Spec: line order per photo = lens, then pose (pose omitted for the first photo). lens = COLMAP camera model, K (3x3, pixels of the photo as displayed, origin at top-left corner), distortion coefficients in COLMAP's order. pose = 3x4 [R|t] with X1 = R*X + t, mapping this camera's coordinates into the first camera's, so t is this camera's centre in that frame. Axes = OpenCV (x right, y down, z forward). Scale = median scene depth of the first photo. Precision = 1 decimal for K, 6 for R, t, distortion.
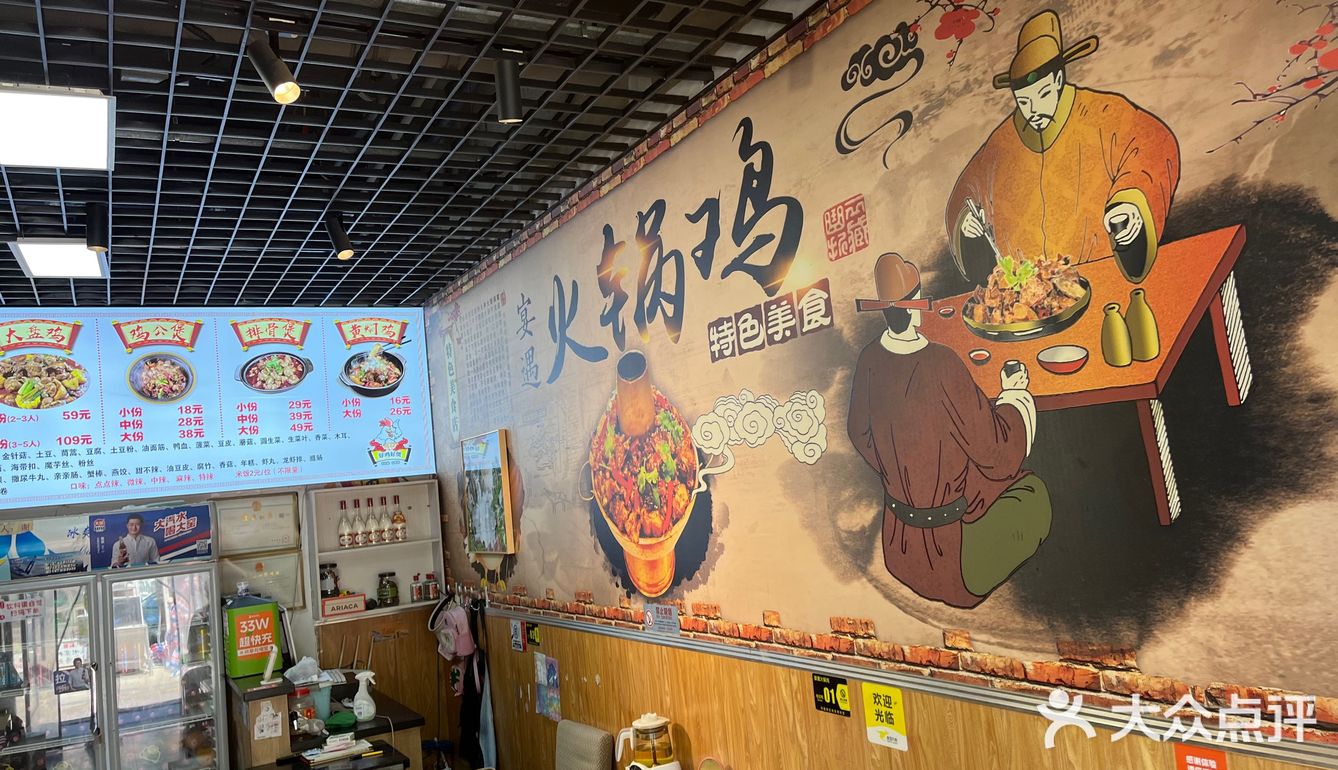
lens RADIAL K [[1050.7, 0, 670.6], [0, 1050.7, 412.5], [0, 0, 1]] dist [0.137643, -0.171854]
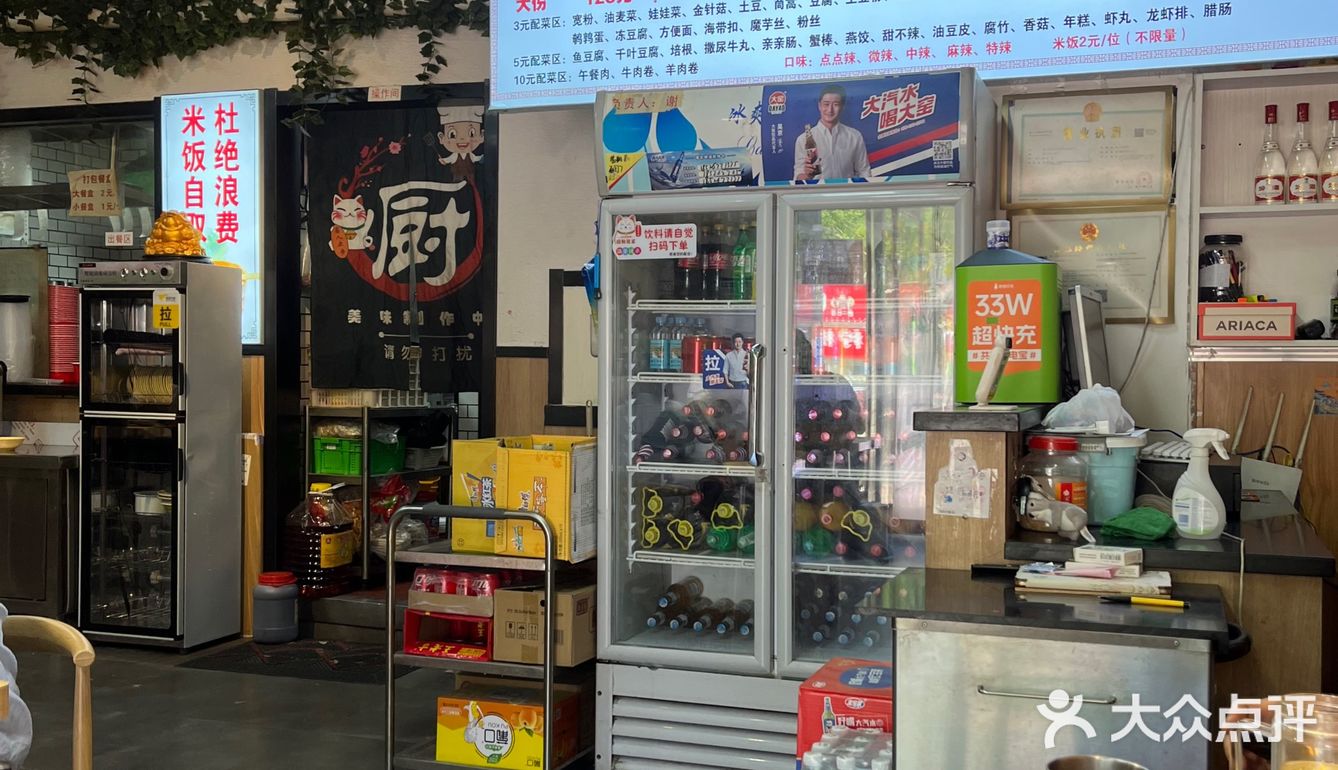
lens RADIAL K [[1386.2, 0, 669.0], [0, 1386.2, 385.0], [0, 0, 1]] dist [0.064743, 0.013583]
pose [[0.667548, 0.111049, -0.736239, -0.019545], [-0.019619, 0.991095, 0.131702, 0.144070], [0.744308, -0.073473, 0.663782, 0.434701]]
